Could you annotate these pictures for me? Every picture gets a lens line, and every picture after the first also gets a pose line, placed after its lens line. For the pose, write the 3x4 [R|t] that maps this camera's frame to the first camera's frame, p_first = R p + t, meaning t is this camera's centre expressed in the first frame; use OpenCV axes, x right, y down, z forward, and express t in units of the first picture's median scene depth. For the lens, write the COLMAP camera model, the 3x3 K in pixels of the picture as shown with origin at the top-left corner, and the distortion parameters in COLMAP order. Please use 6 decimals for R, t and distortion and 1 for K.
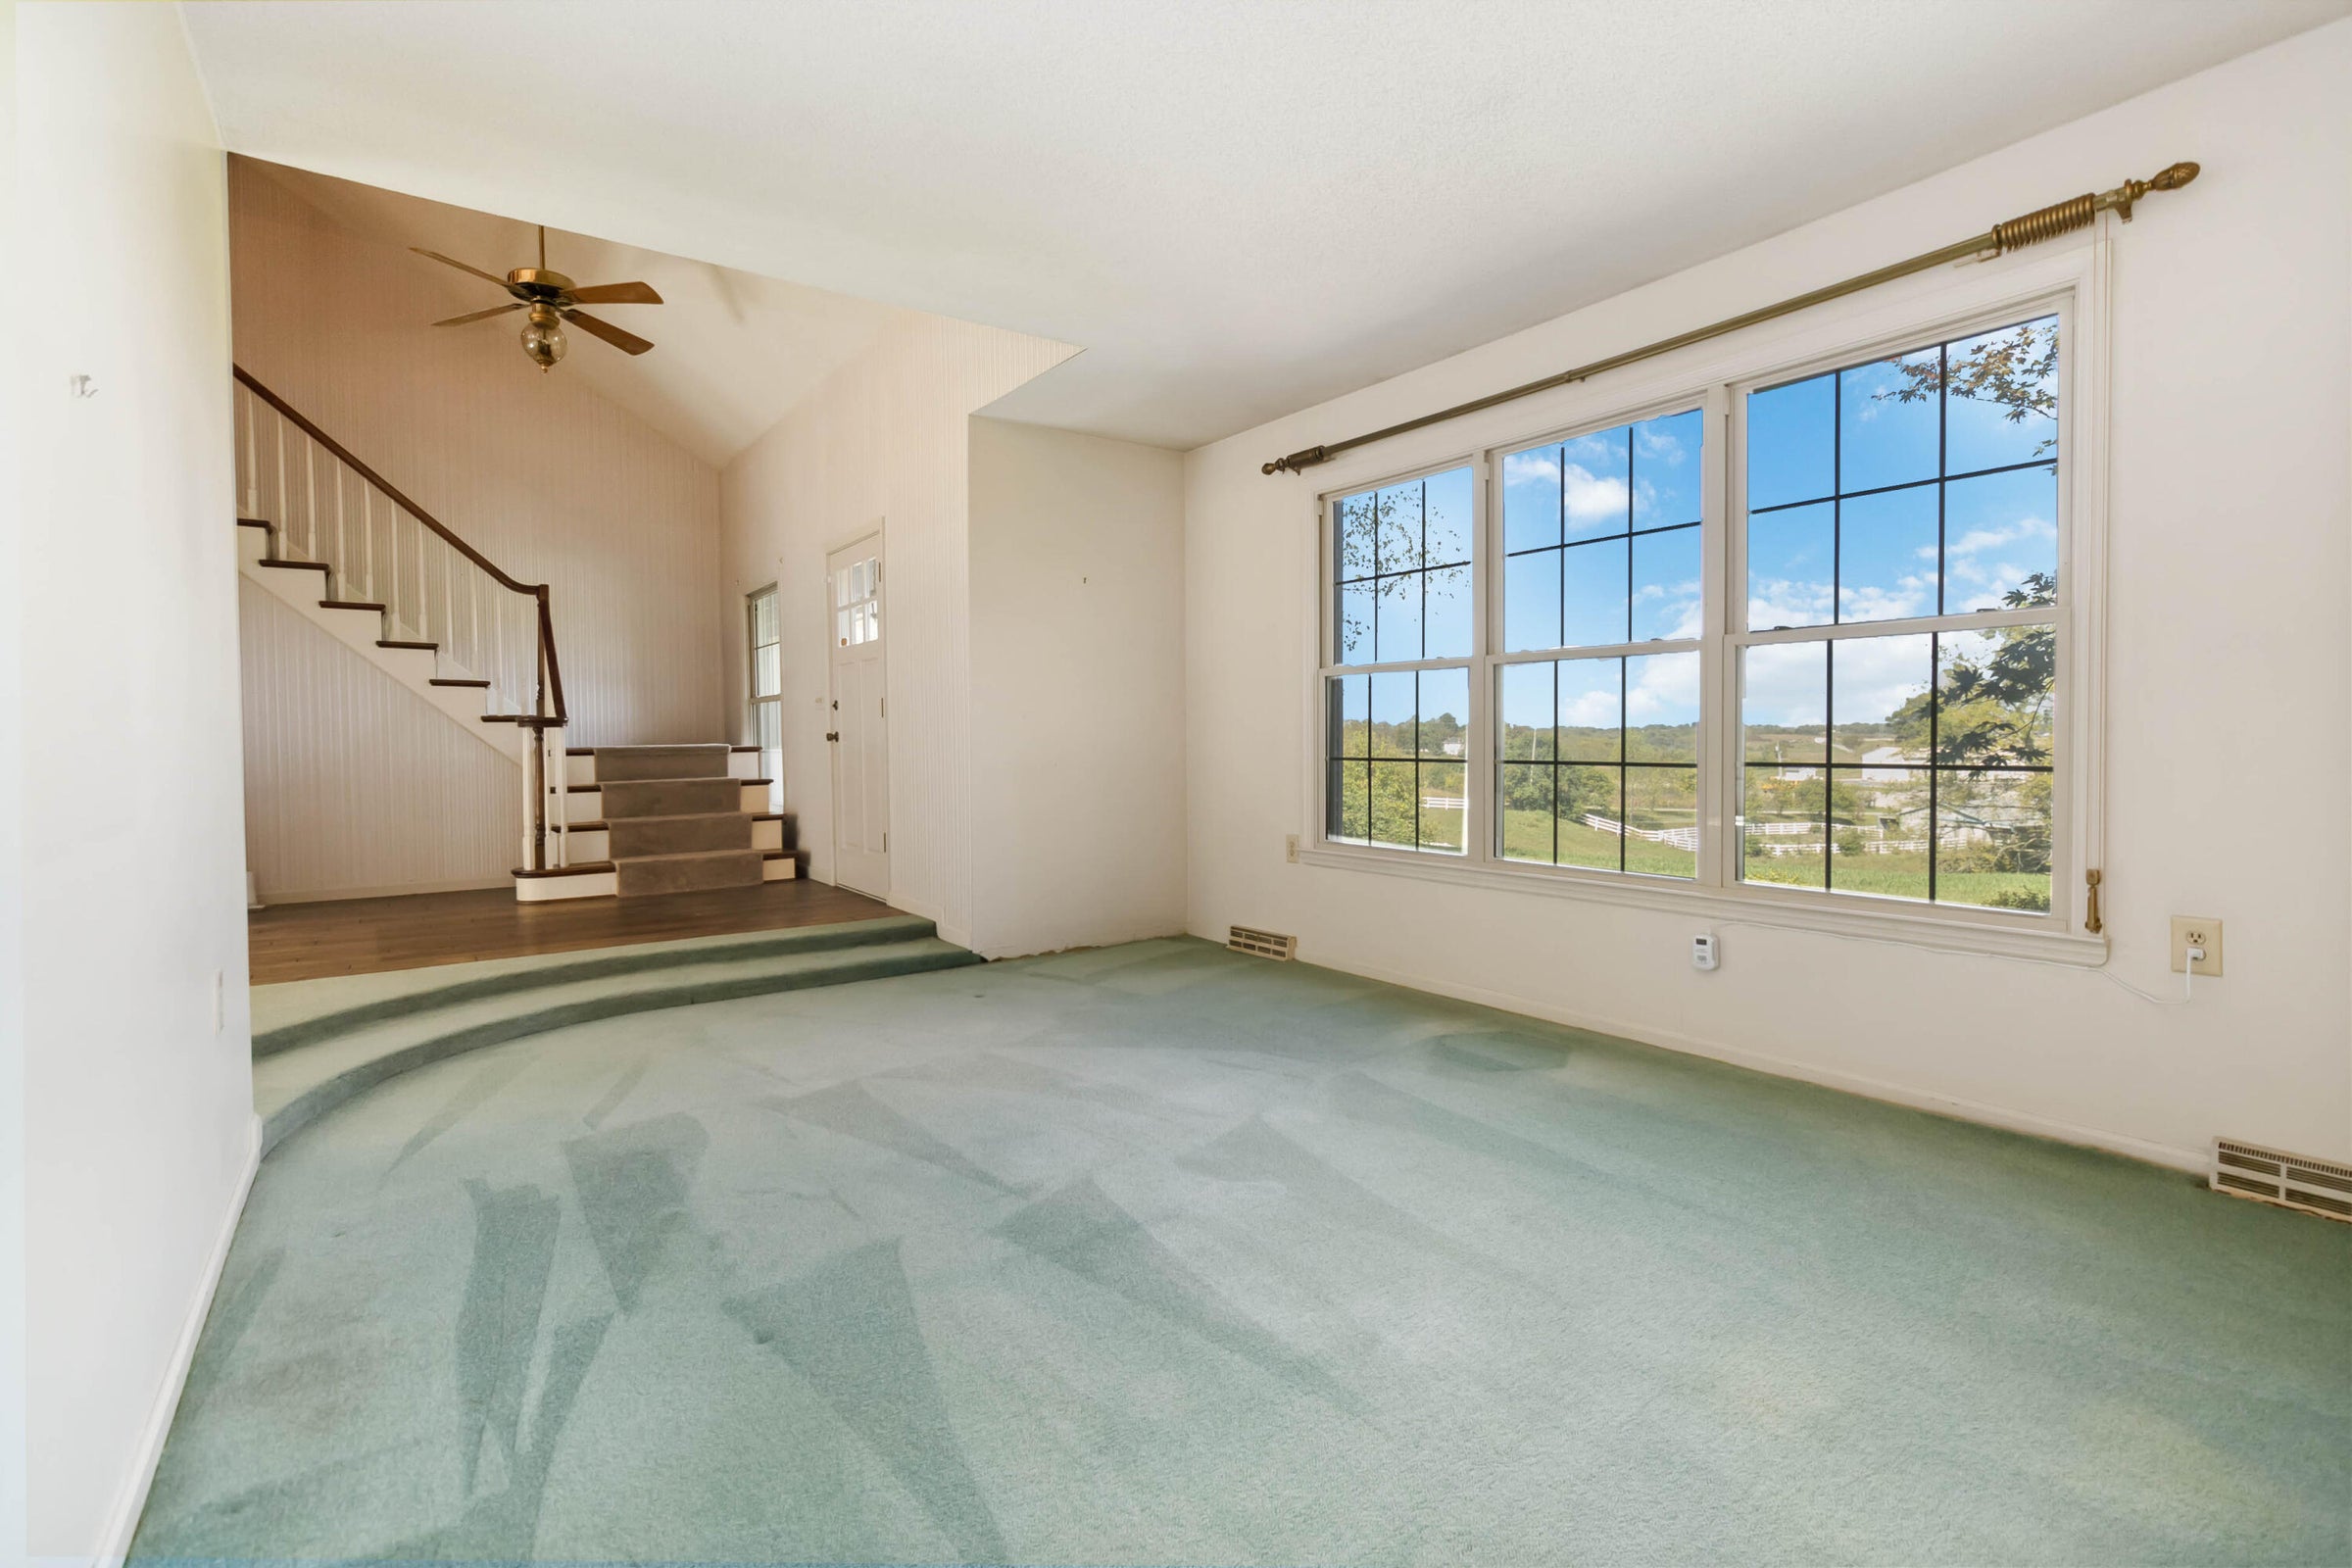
lens RADIAL K [[1101.8, 0, 1172.6], [0, 1101.8, 772.4], [0, 0, 1]] dist [0.001803, 0.000972]
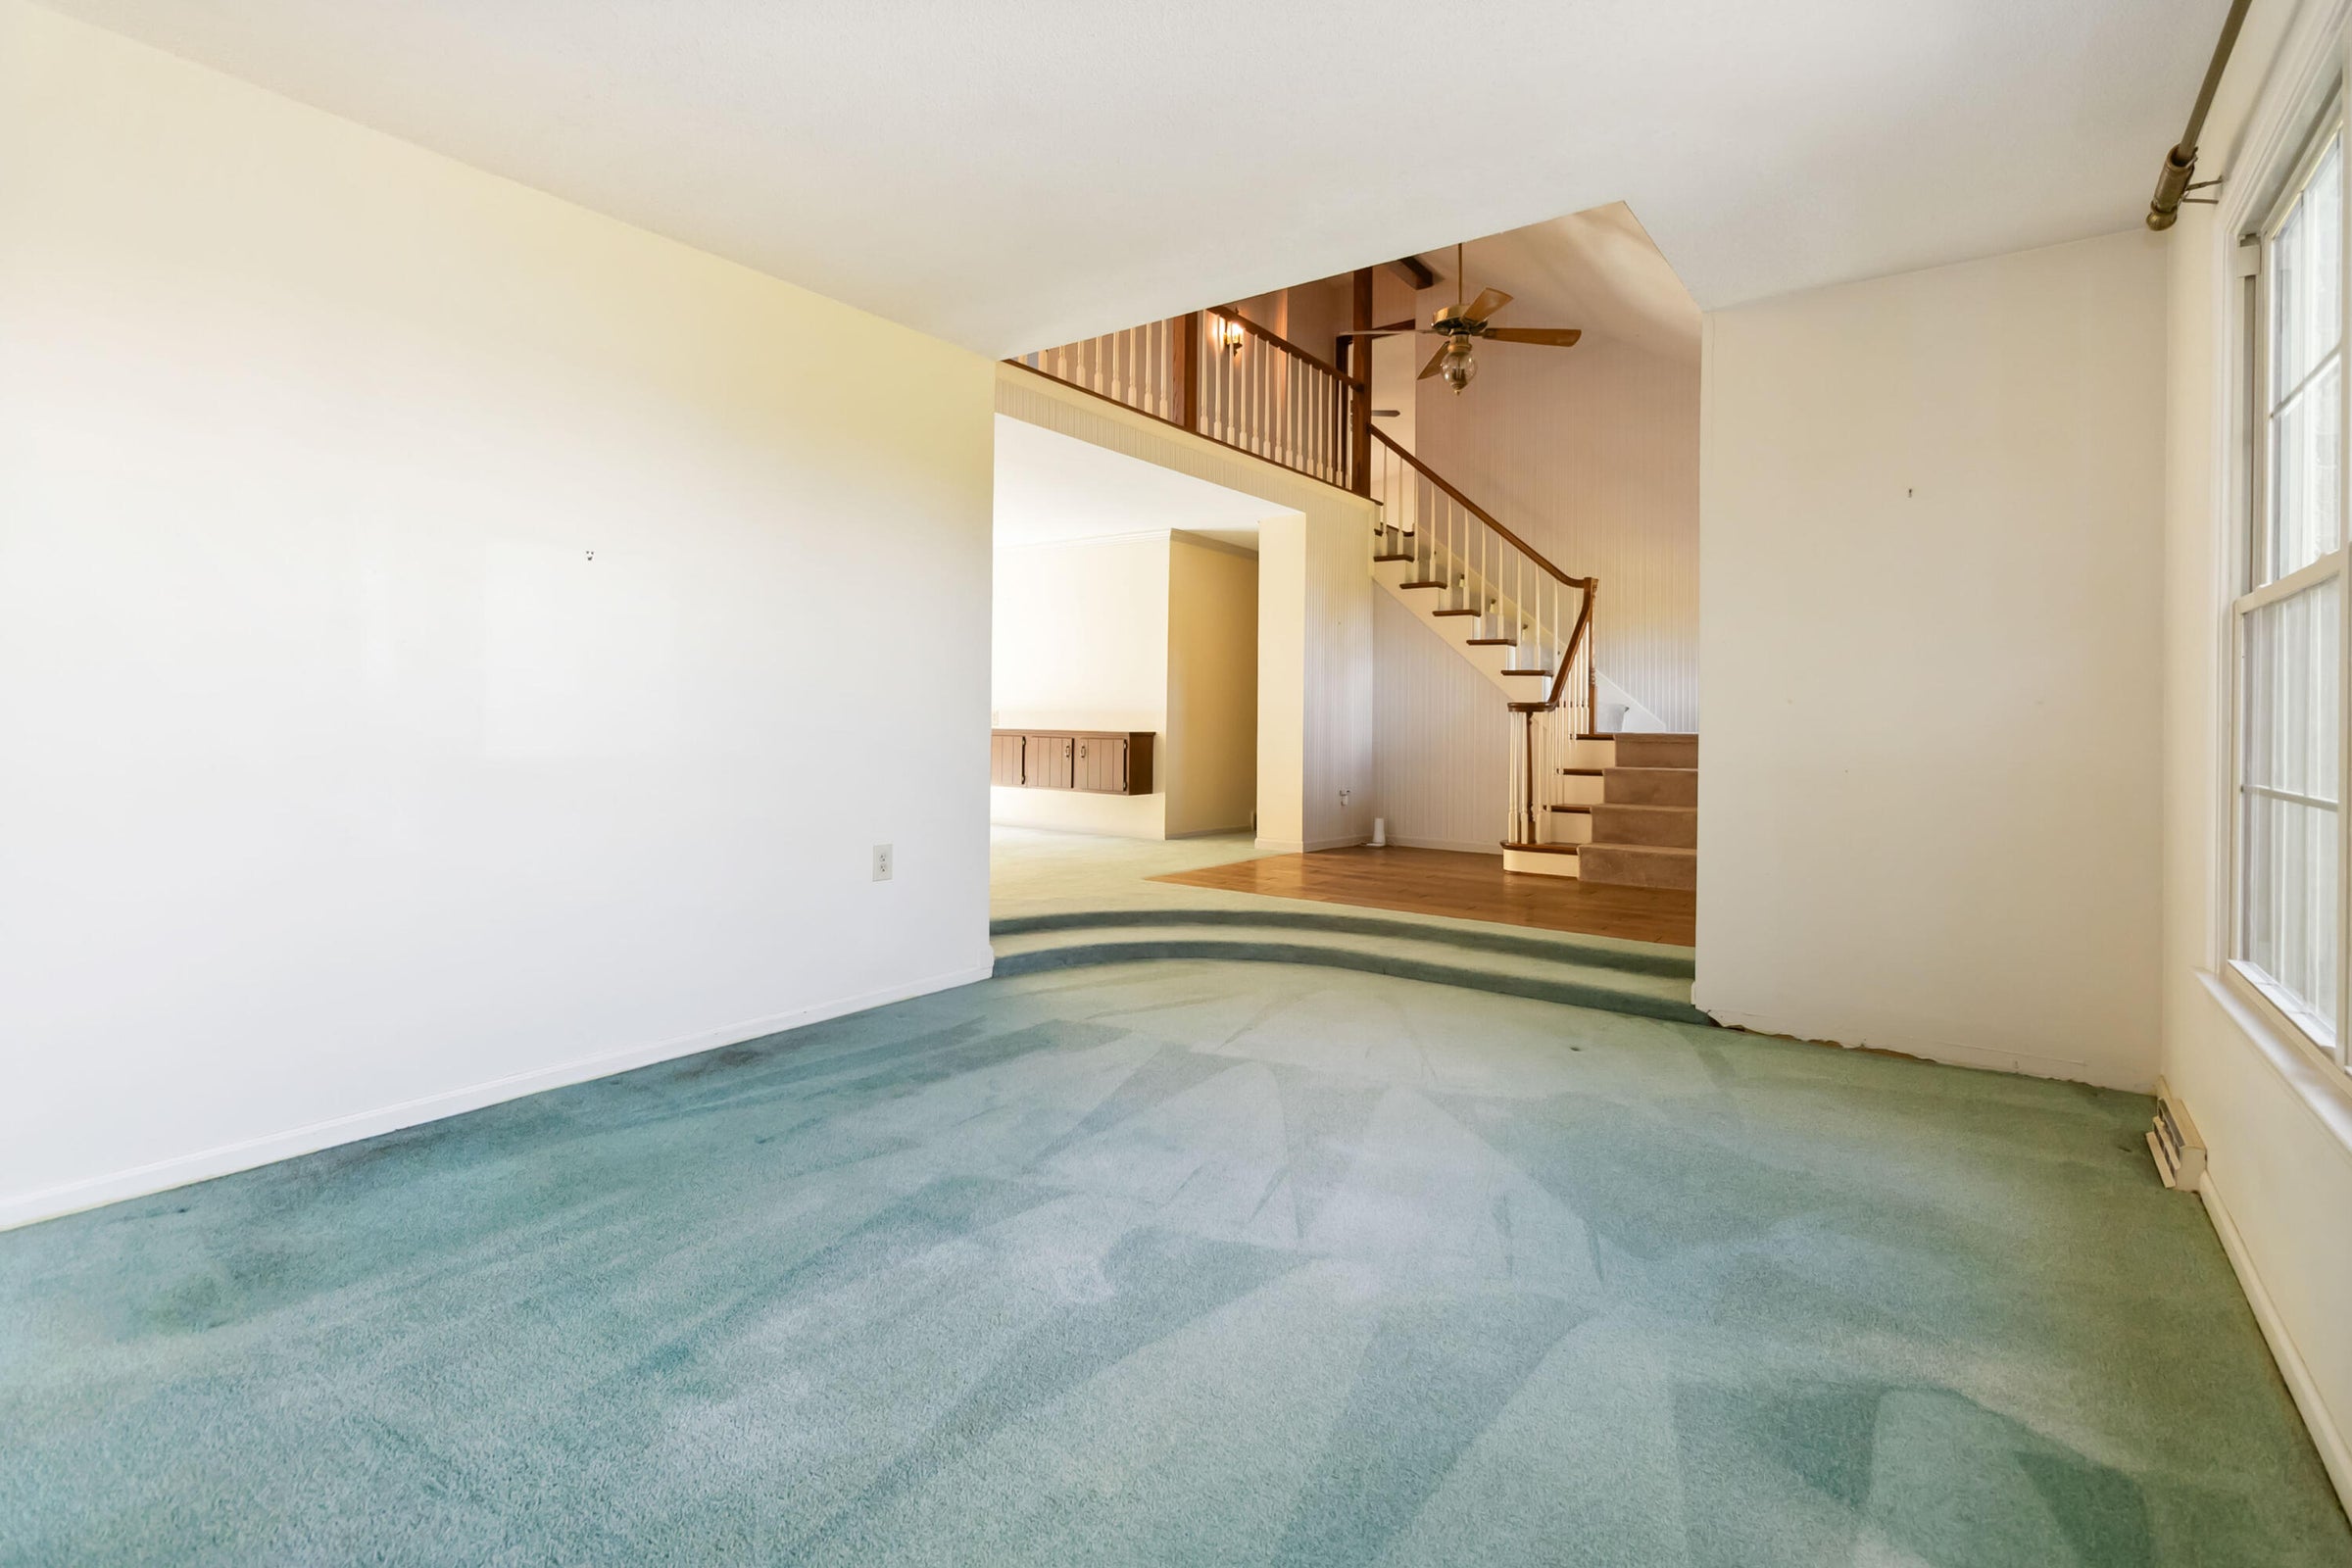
lens RADIAL K [[1101.8, 0, 1142.0], [0, 1101.8, 718.5], [0, 0, 1]] dist [0.001803, 0.000972]
pose [[0.302486, 0.012282, -0.953075, 0.425211], [-0.048098, 0.998840, -0.002394, -0.016949], [0.951940, 0.046565, 0.302725, 0.388452]]
